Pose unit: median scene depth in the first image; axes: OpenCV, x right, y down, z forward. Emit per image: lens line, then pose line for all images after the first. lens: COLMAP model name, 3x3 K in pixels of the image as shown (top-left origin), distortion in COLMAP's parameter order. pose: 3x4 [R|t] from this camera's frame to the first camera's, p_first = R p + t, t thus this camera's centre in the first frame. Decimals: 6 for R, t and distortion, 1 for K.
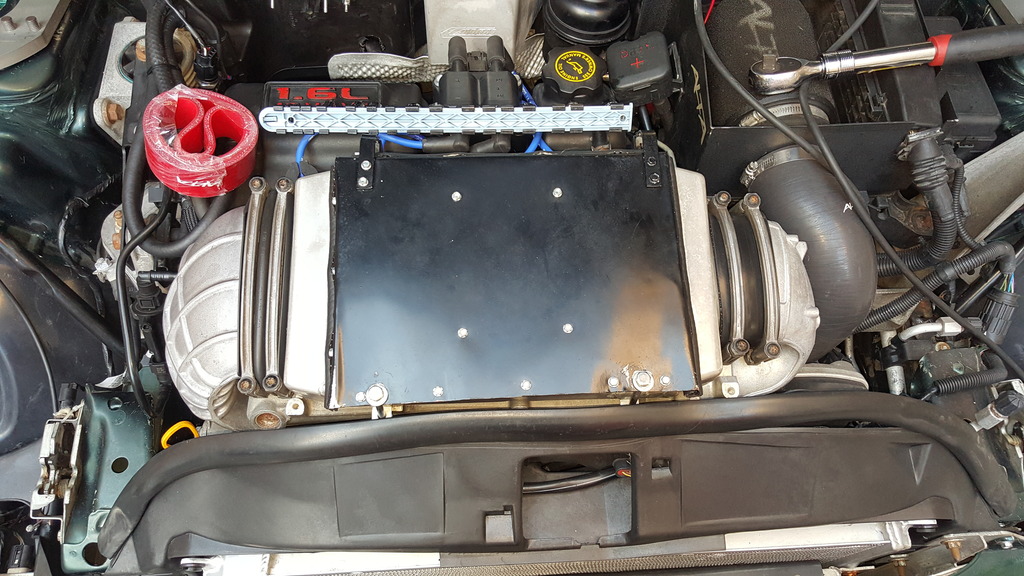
lens RADIAL K [[786.8, 0, 511.3], [0, 786.8, 288.9], [0, 0, 1]] dist [0.003154, -0.000874]
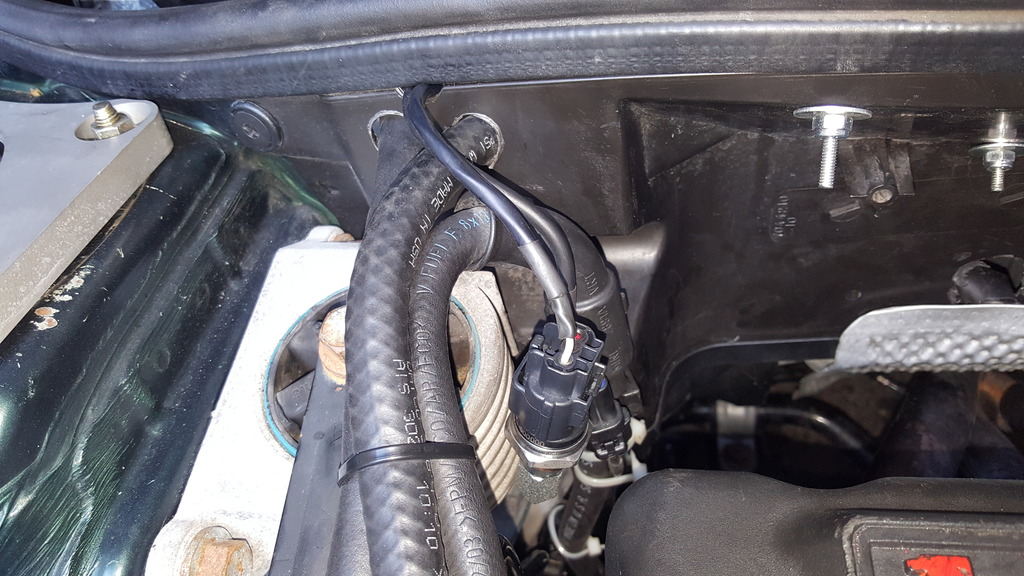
lens RADIAL K [[786.8, 0, 512.3], [0, 786.8, 288.0], [0, 0, 1]] dist [0.003154, -0.000874]
pose [[0.961941, -0.006463, -0.273183, -0.327472], [-0.054145, 0.975390, -0.213735, -0.261949], [0.267841, 0.220392, 0.937917, 0.737990]]
